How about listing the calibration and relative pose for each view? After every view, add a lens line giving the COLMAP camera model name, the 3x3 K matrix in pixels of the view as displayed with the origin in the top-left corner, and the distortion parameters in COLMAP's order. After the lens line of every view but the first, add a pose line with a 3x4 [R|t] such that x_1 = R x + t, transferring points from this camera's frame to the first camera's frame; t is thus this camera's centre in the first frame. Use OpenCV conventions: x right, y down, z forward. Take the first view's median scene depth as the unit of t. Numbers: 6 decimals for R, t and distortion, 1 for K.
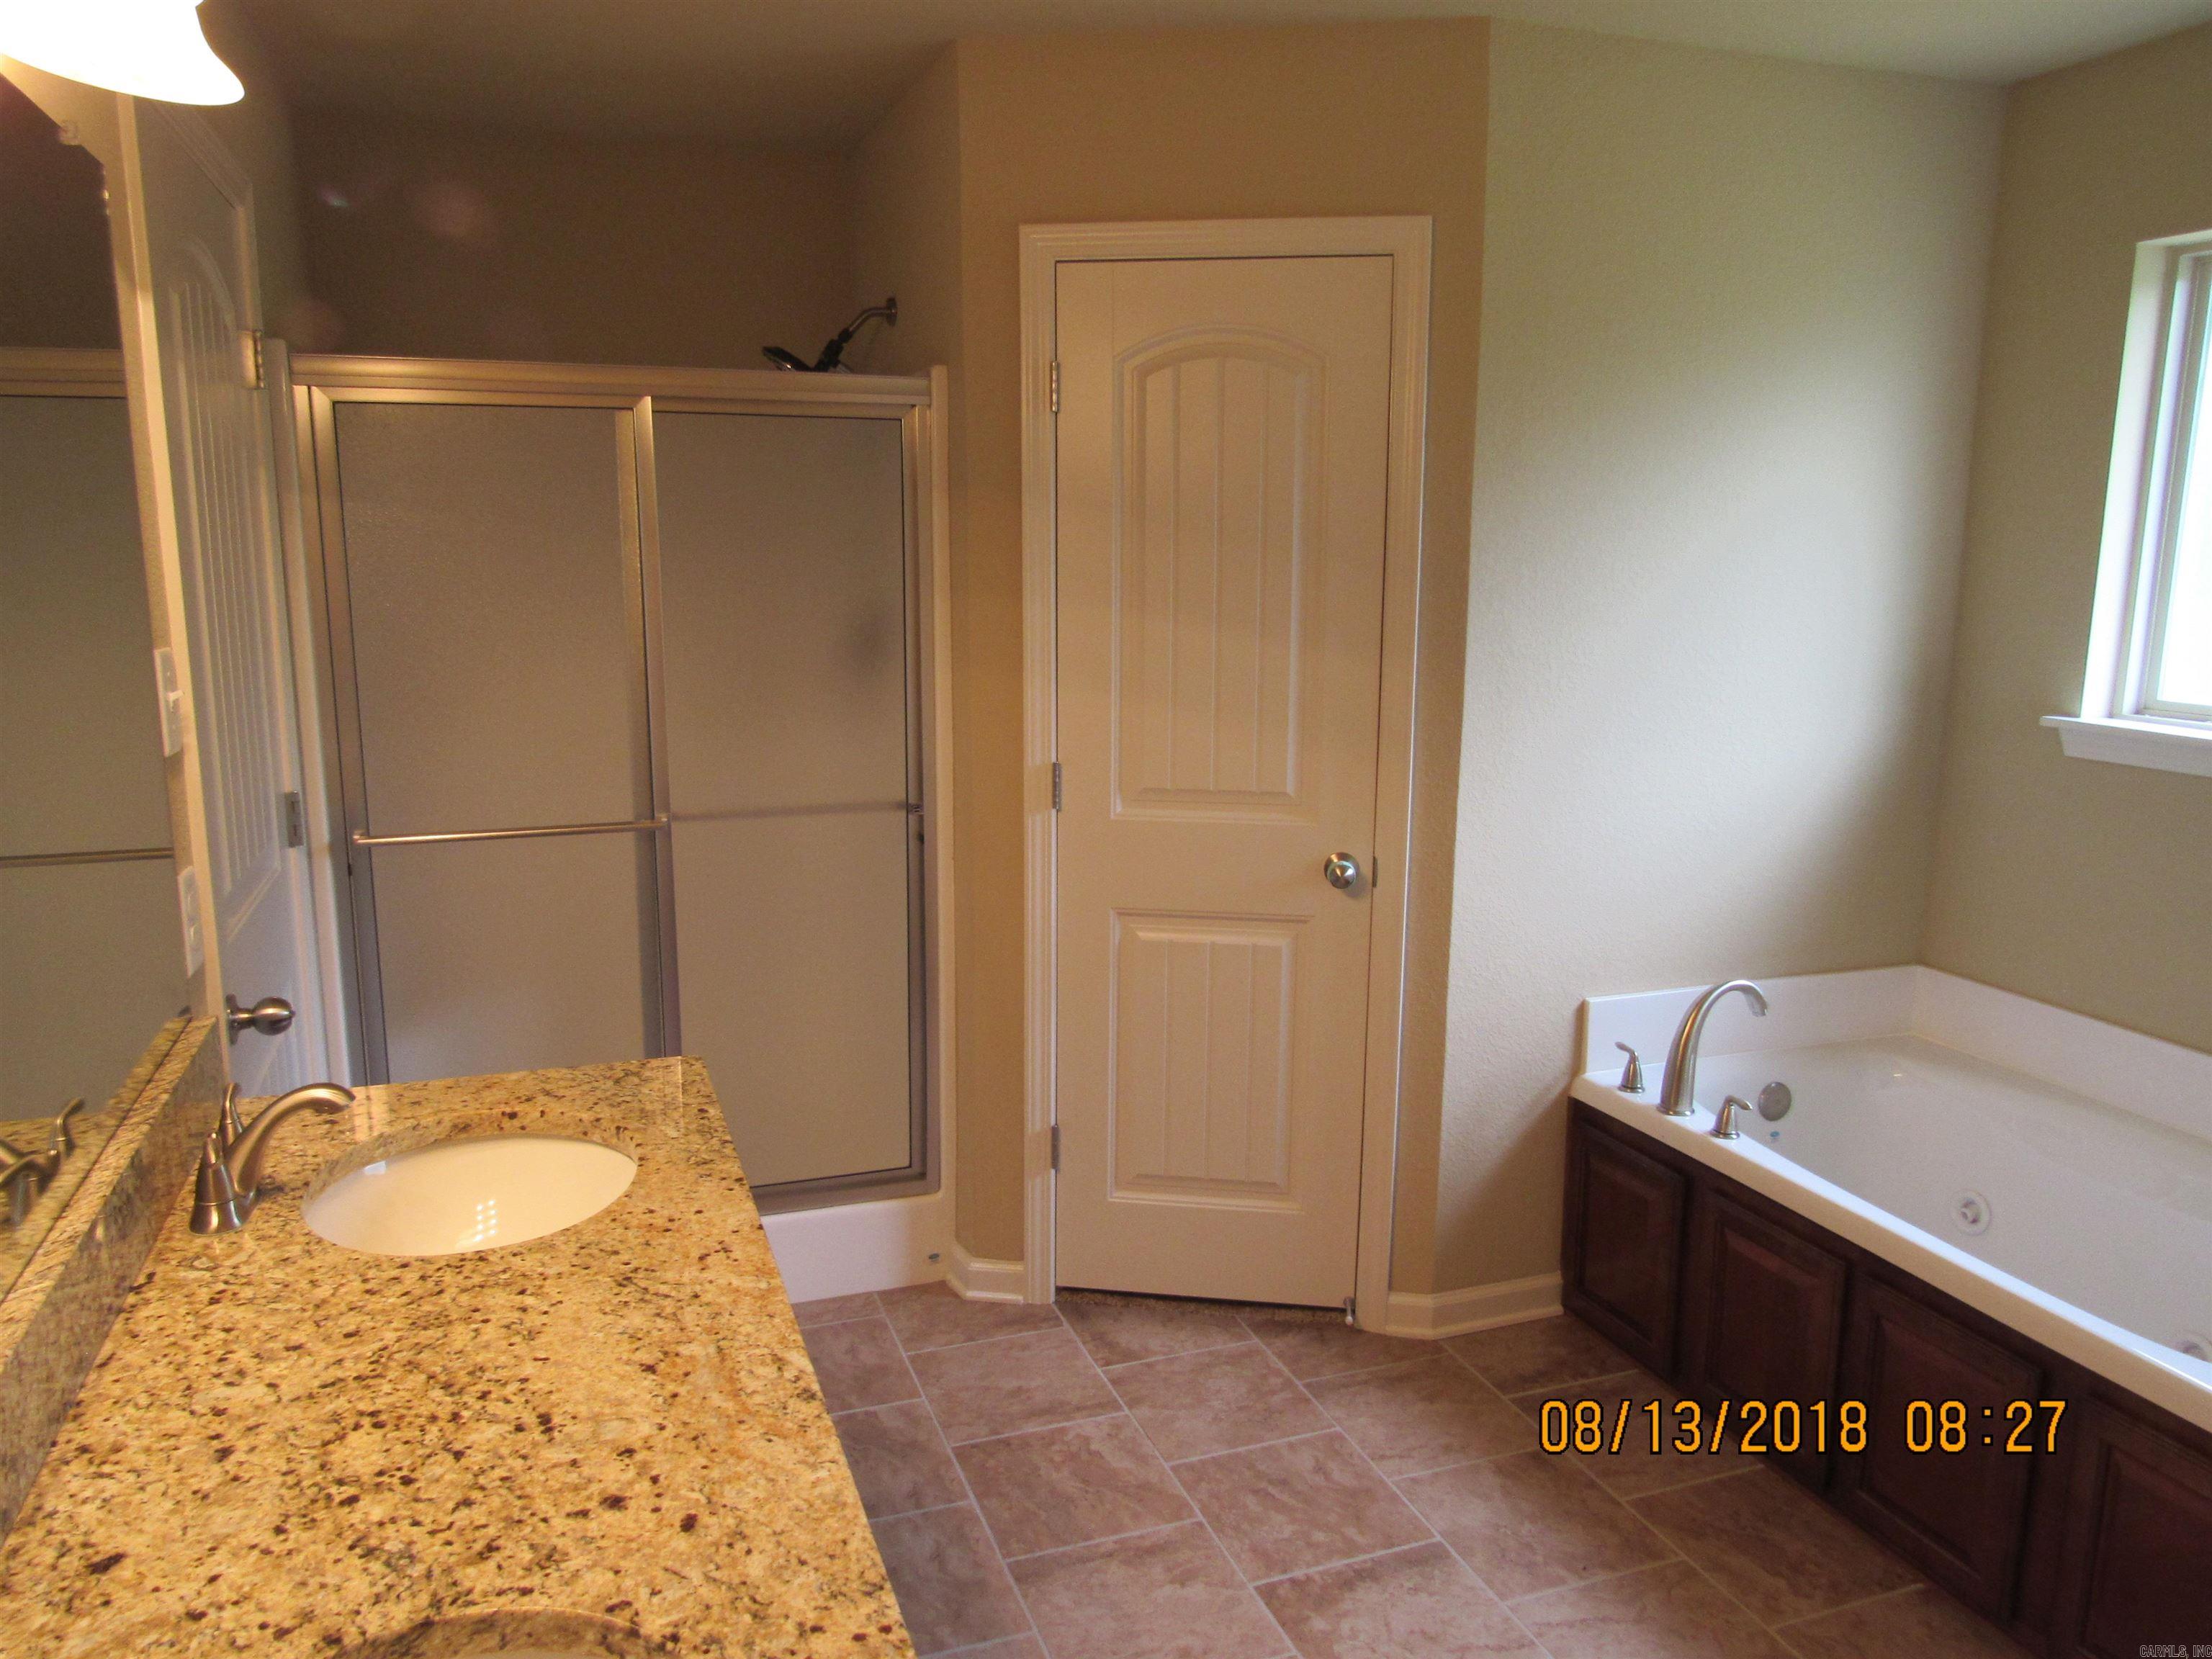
lens RADIAL K [[1588.6, 0, 1089.9], [0, 1588.6, 818.6], [0, 0, 1]] dist [-0.011981, 0.029077]
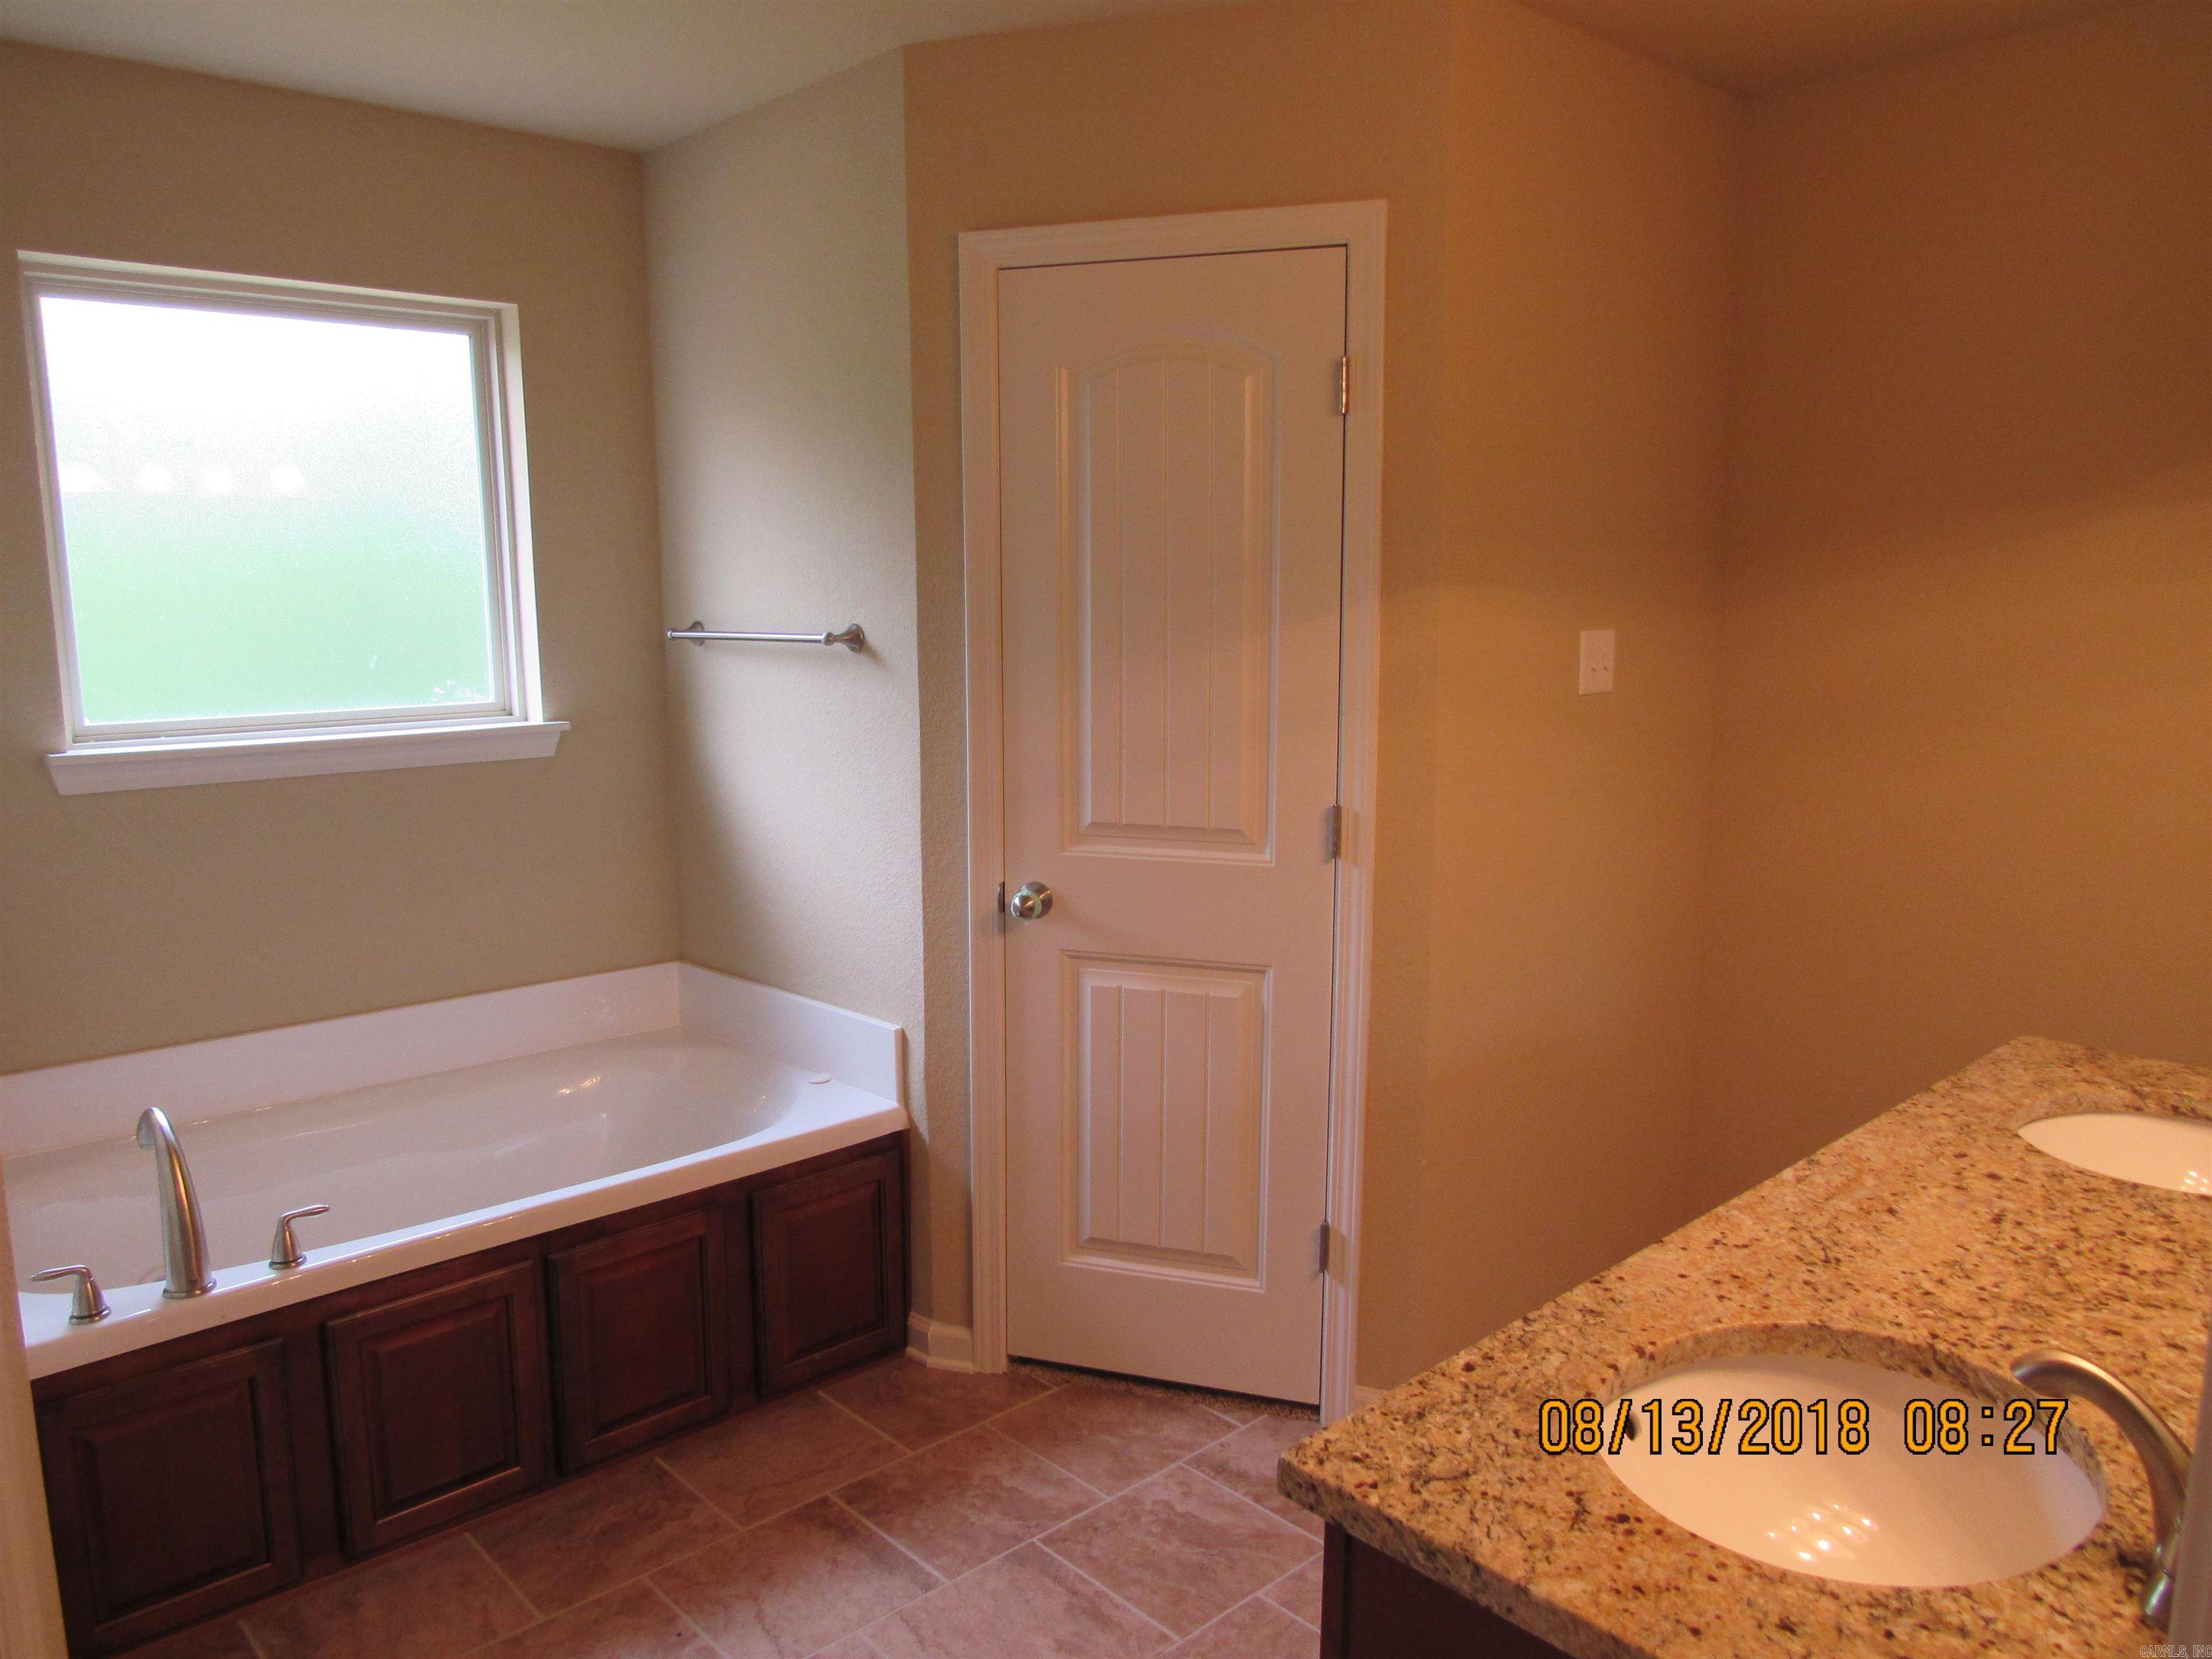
lens RADIAL K [[1588.6, 0, 1087.8], [0, 1588.6, 848.8], [0, 0, 1]] dist [-0.011981, 0.029077]
pose [[-0.393524, -0.154952, 0.906161, -1.097691], [0.155515, 0.960266, 0.231741, -0.313040], [-0.906065, 0.232118, -0.353791, 1.911982]]
